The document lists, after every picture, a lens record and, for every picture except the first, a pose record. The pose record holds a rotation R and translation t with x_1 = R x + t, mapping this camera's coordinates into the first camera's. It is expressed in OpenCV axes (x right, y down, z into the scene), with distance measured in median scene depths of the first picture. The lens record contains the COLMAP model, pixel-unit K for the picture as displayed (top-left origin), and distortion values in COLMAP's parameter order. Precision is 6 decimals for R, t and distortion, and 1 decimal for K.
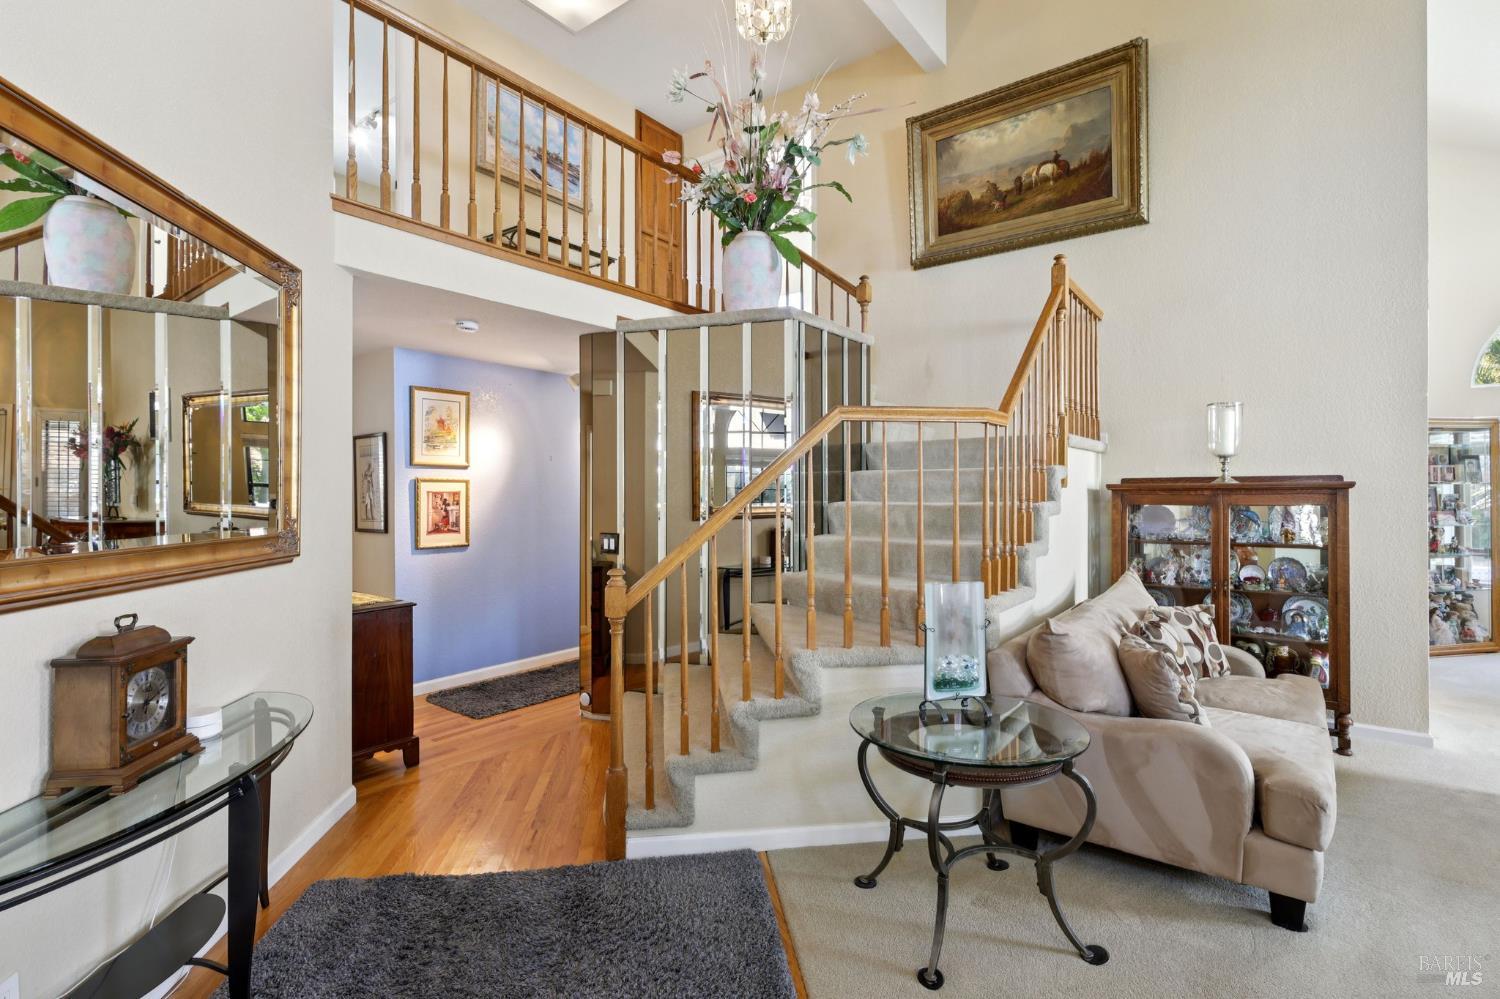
lens RADIAL K [[693.8, 0, 751.6], [0, 693.8, 495.4], [0, 0, 1]] dist [0.002361, -0.000909]
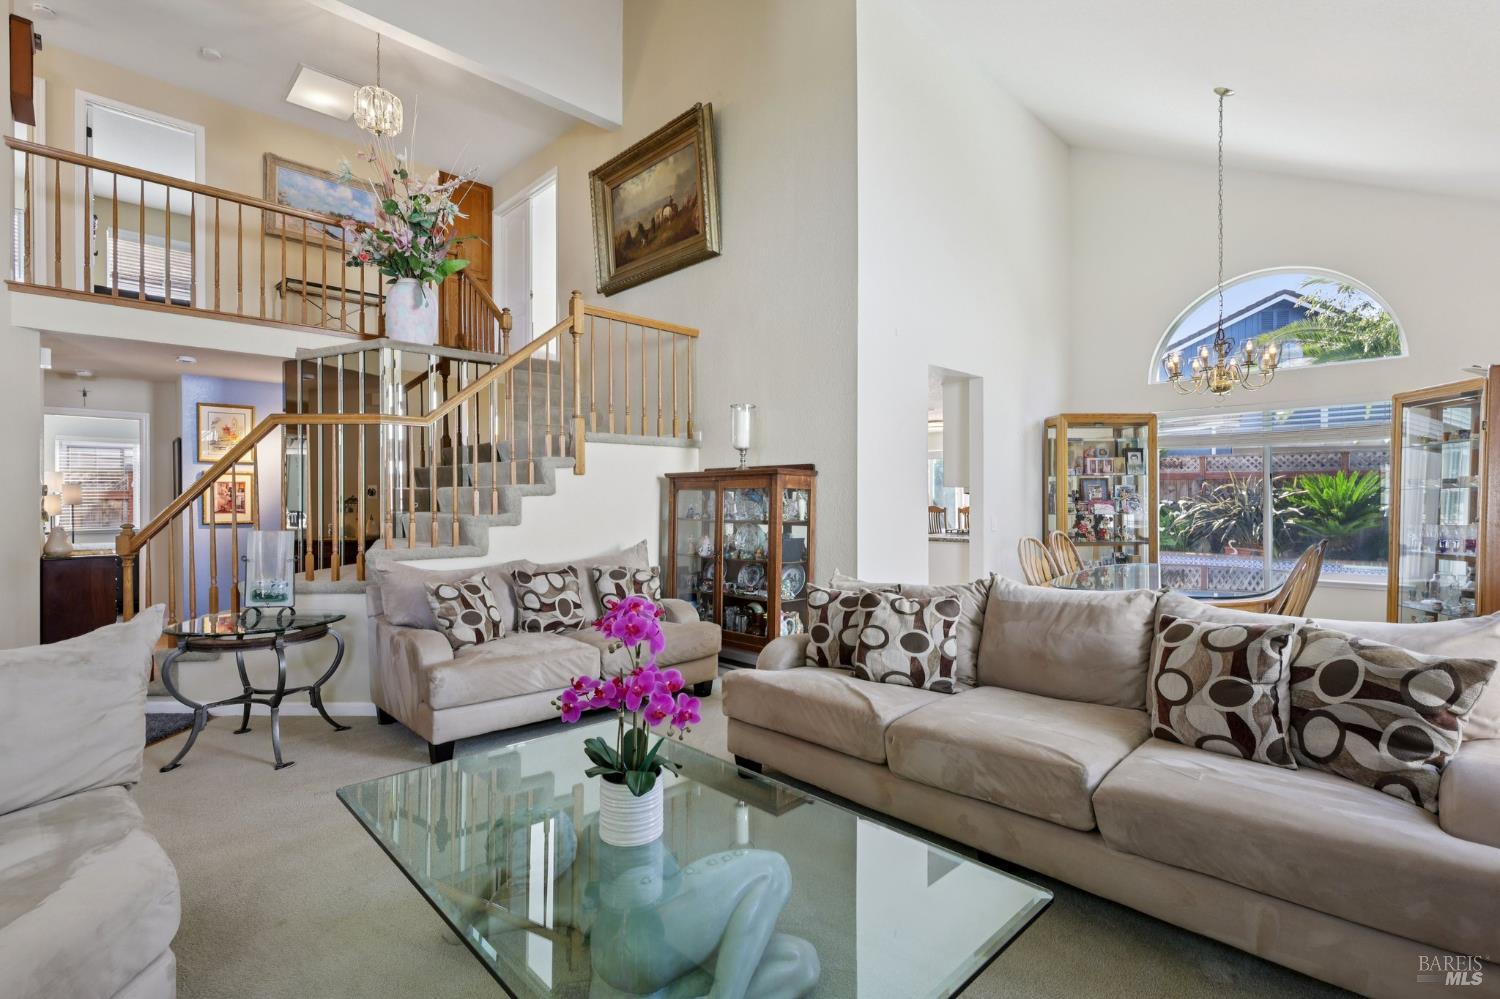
lens RADIAL K [[693.8, 0, 747.6], [0, 693.8, 502.1], [0, 0, 1]] dist [0.002361, -0.000909]
pose [[0.988016, 0.003853, -0.154301, 0.742445], [-0.003177, 0.999984, 0.004629, 0.024193], [0.154317, -0.004084, 0.988013, -0.159747]]
